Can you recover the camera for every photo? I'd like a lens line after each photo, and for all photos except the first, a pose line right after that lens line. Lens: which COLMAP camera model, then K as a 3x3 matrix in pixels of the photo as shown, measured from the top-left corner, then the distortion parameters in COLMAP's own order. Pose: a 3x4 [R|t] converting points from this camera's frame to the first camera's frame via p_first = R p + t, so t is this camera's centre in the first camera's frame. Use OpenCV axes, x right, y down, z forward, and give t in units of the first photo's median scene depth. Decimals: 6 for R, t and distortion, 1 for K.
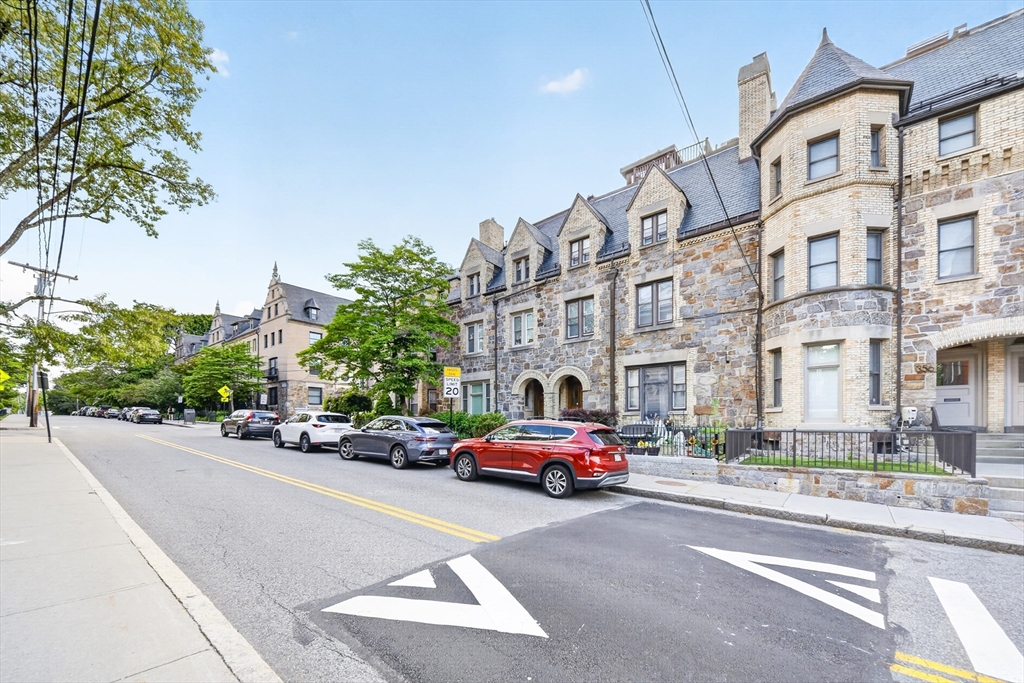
lens RADIAL K [[383.5, 0, 510.8], [0, 383.5, 423.7], [0, 0, 1]] dist [-0.000643, -0.000315]
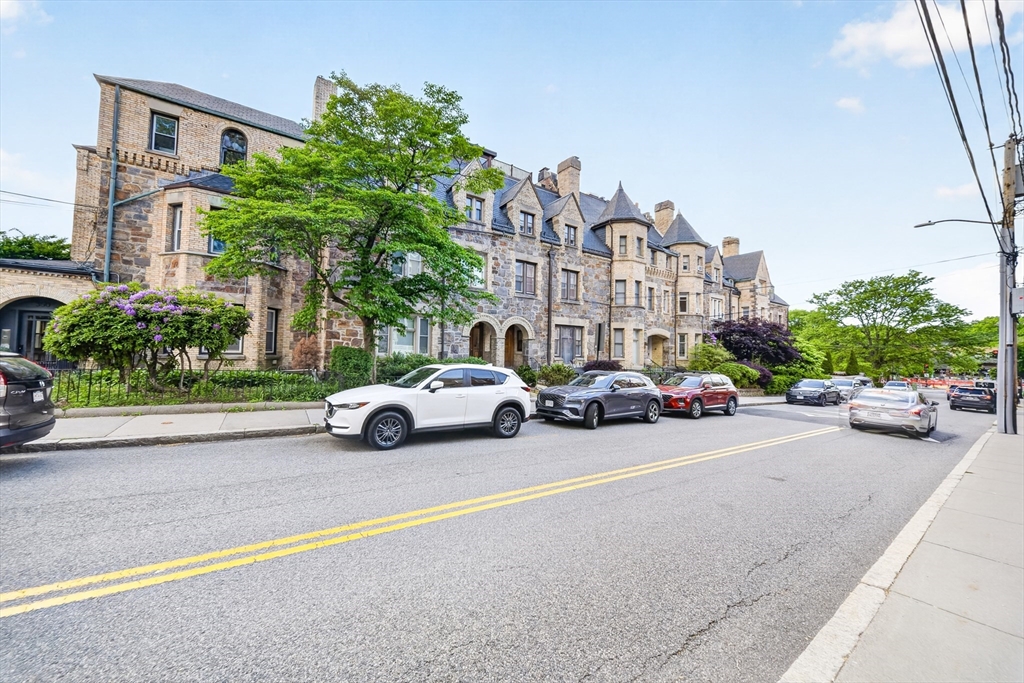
lens RADIAL K [[369.0, 0, 512.8], [0, 369.0, 327.5], [0, 0, 1]] dist [0.009446, -0.007230]
pose [[0.270722, 0.066527, 0.960356, -0.999252], [-0.020071, 0.997782, -0.063462, -0.051668], [-0.962448, -0.002095, 0.271456, 0.785483]]
